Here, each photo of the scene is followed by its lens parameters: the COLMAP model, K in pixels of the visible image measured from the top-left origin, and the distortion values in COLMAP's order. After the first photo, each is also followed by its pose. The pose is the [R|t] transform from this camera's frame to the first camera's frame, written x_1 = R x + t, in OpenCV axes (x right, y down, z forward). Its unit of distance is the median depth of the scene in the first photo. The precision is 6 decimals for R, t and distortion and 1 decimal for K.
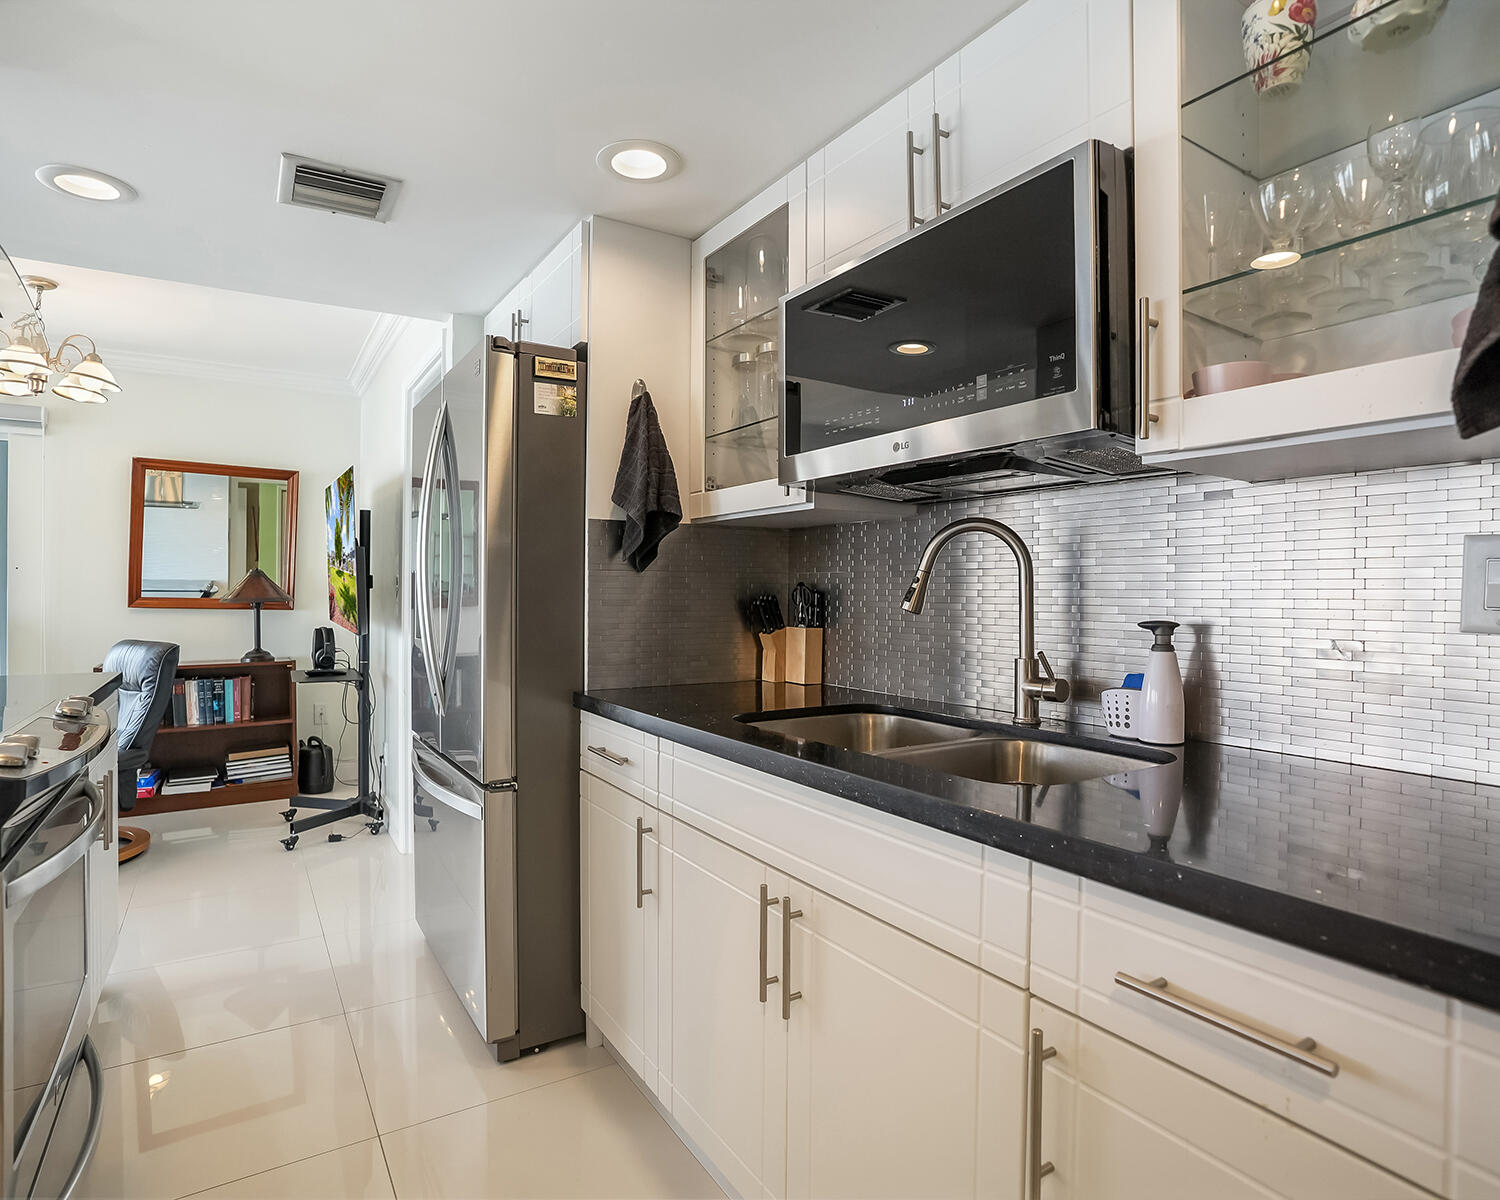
lens RADIAL K [[829.5, 0, 741.1], [0, 829.5, 602.7], [0, 0, 1]] dist [-0.039129, 0.009178]
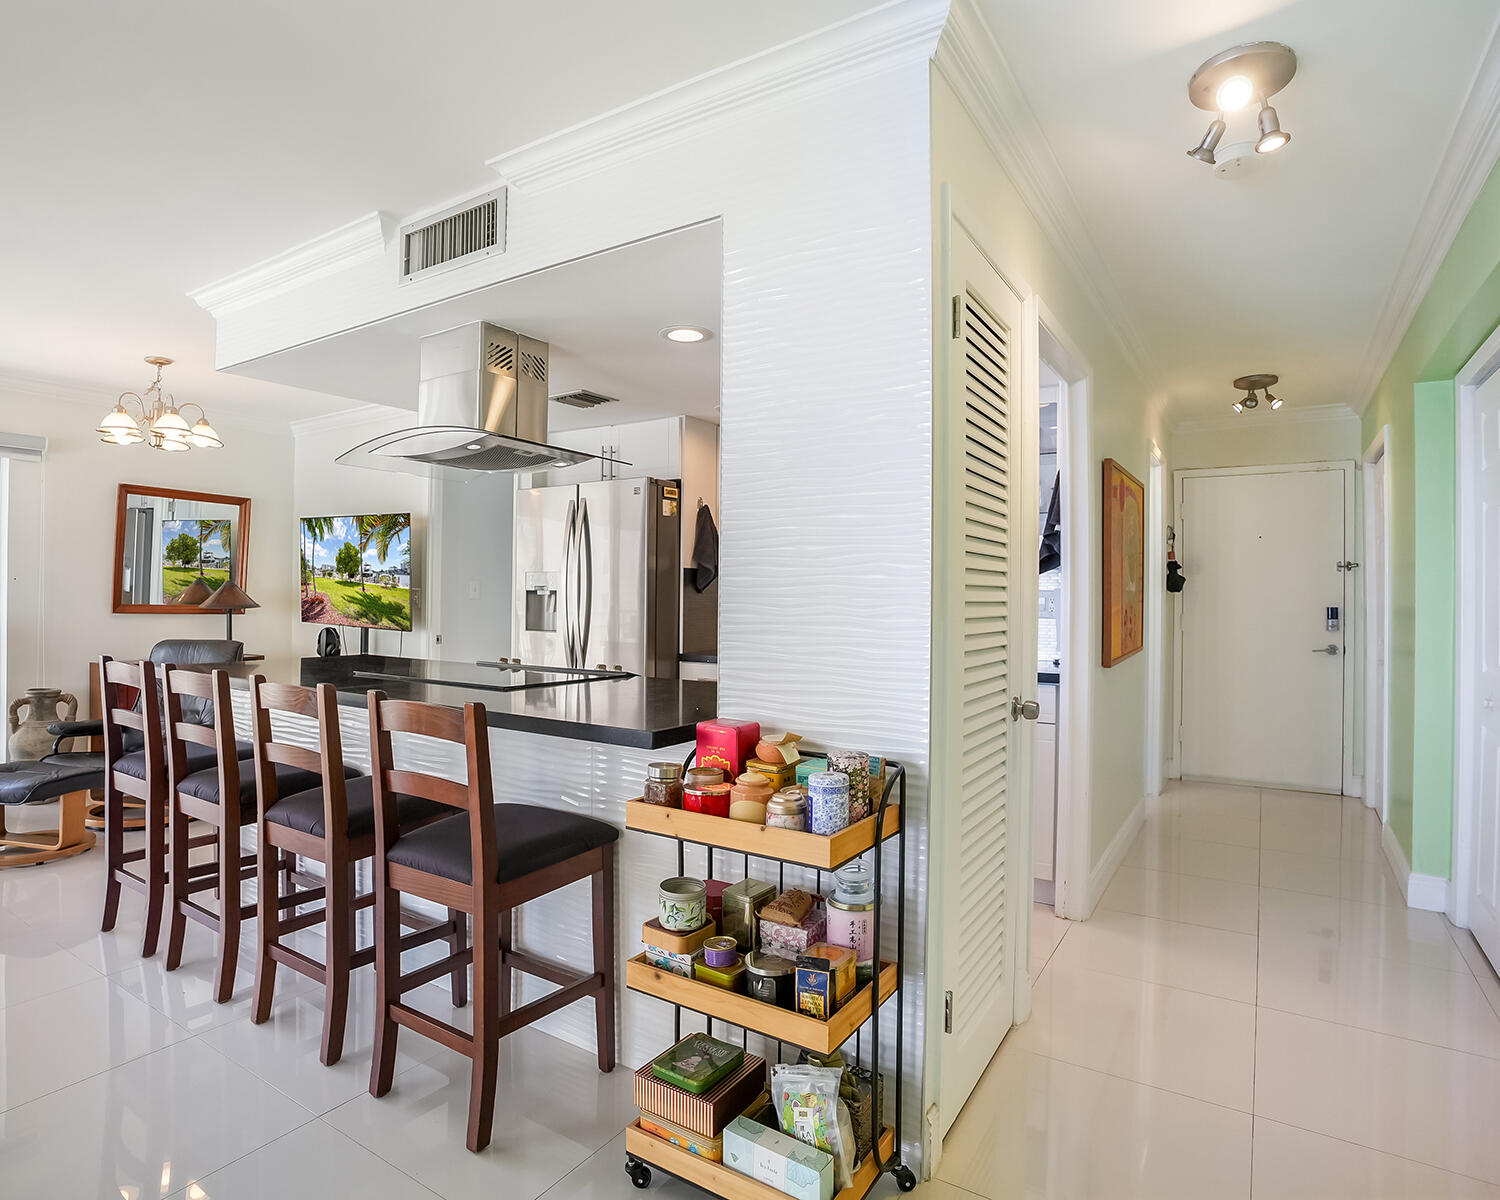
lens RADIAL K [[829.5, 0, 744.1], [0, 829.5, 602.3], [0, 0, 1]] dist [-0.039129, 0.009178]
pose [[0.904015, 0.000933, 0.427499, -0.438116], [0.000807, 0.999992, -0.003888, -0.004575], [-0.427499, 0.003859, 0.904007, -0.423598]]
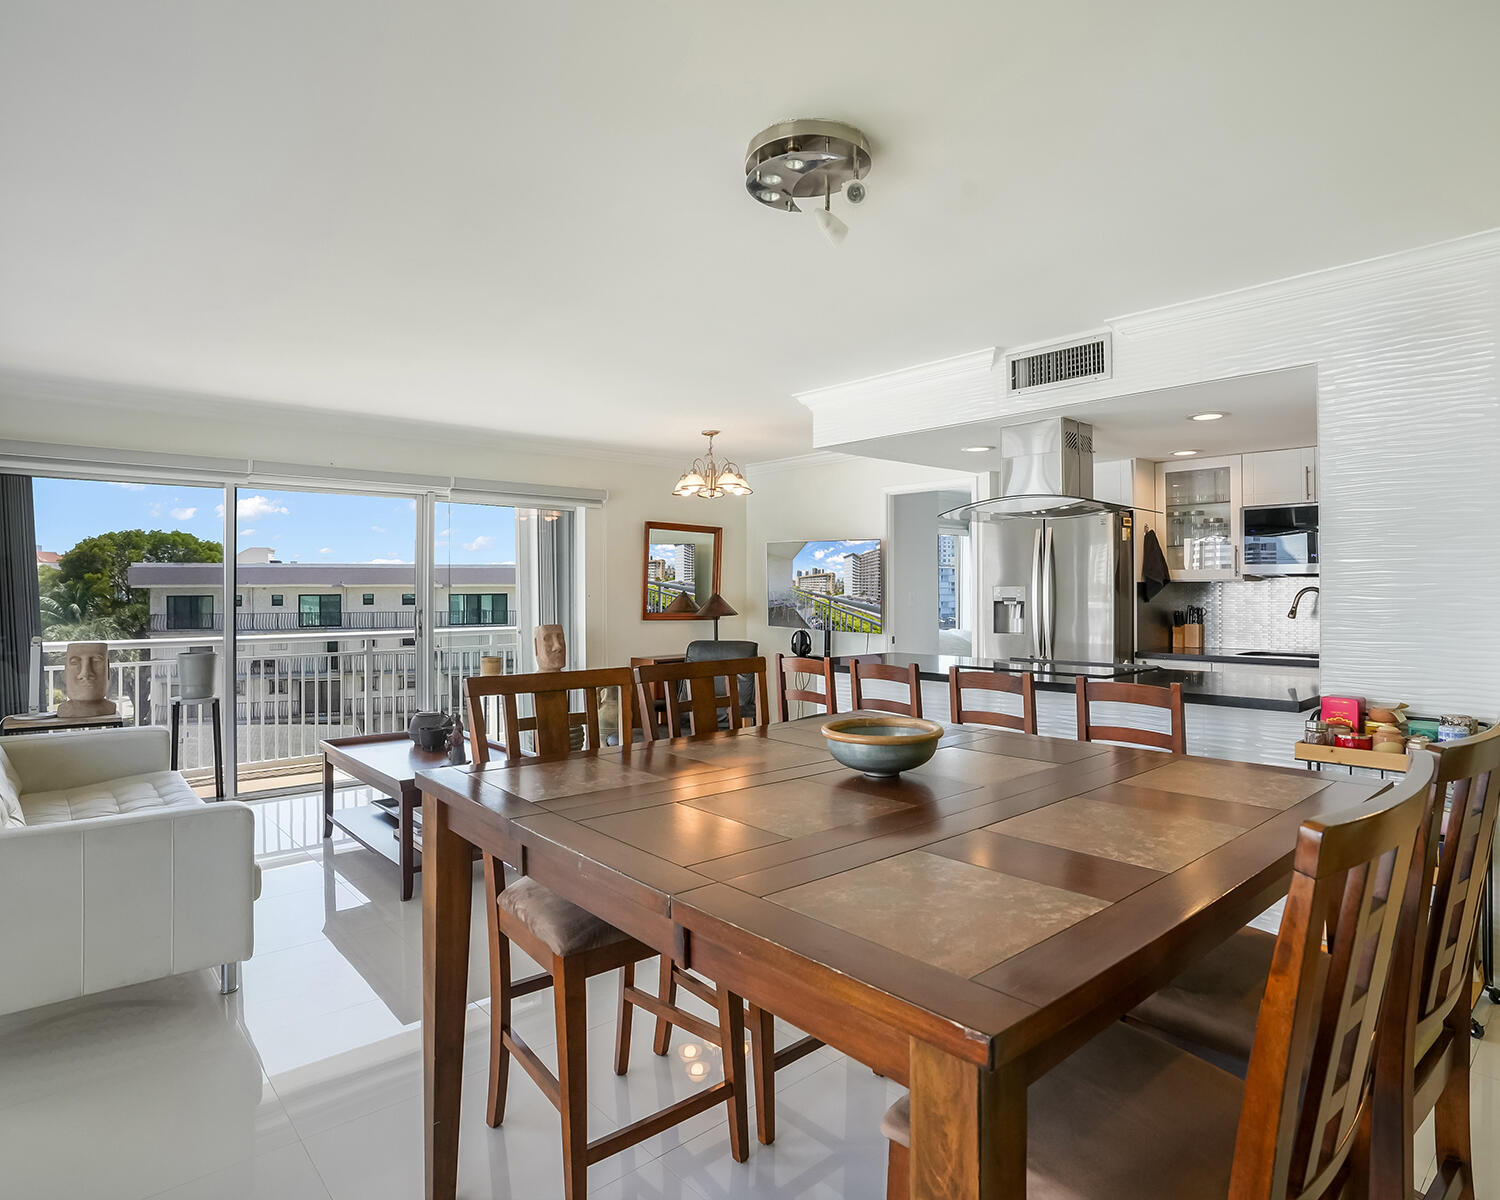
lens RADIAL K [[829.5, 0, 756.1], [0, 829.5, 597.4], [0, 0, 1]] dist [-0.039129, 0.009178]
pose [[0.986710, -0.004184, 0.162439, -0.817857], [0.005739, 0.999942, -0.009109, -0.019372], [-0.162391, 0.009920, 0.986677, -0.593493]]
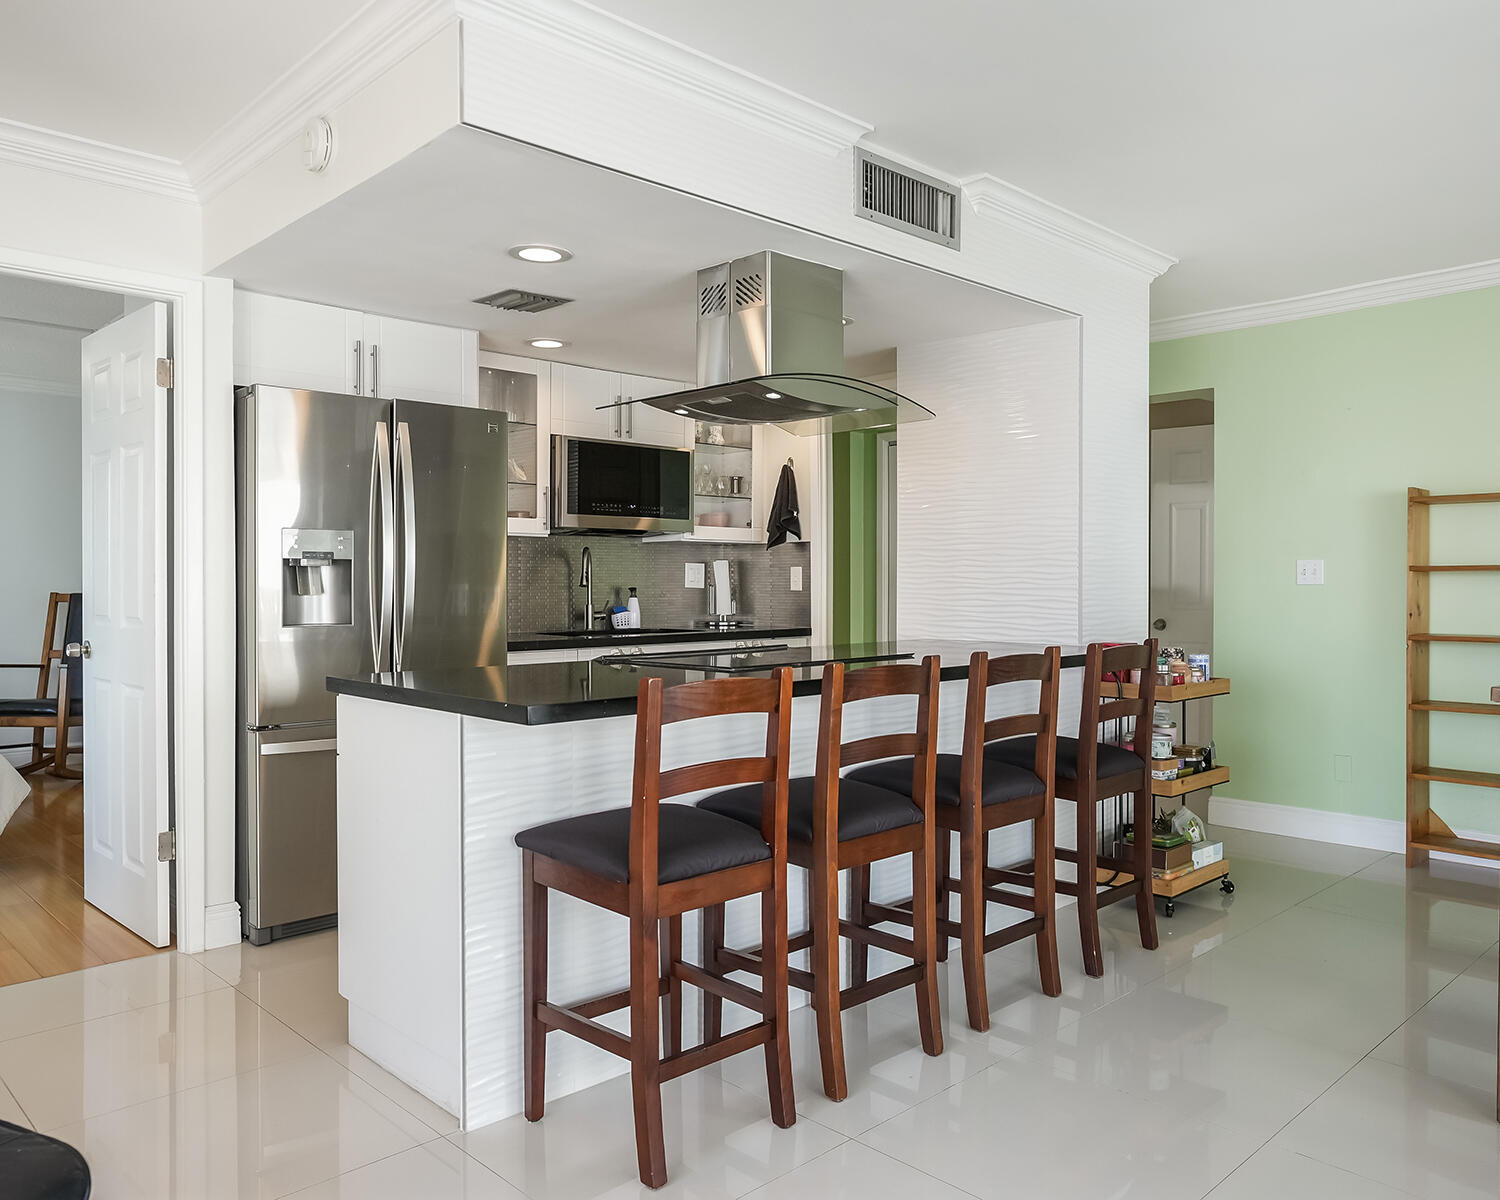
lens RADIAL K [[1108.3, 0, 740.6], [0, 1108.3, 585.3], [0, 0, 1]] dist [0.001108, 0.009353]
pose [[-0.209425, -0.026788, 0.977458, -1.105706], [0.005703, 0.999574, 0.028616, -0.017395], [-0.977808, 0.011568, -0.209183, 0.456811]]
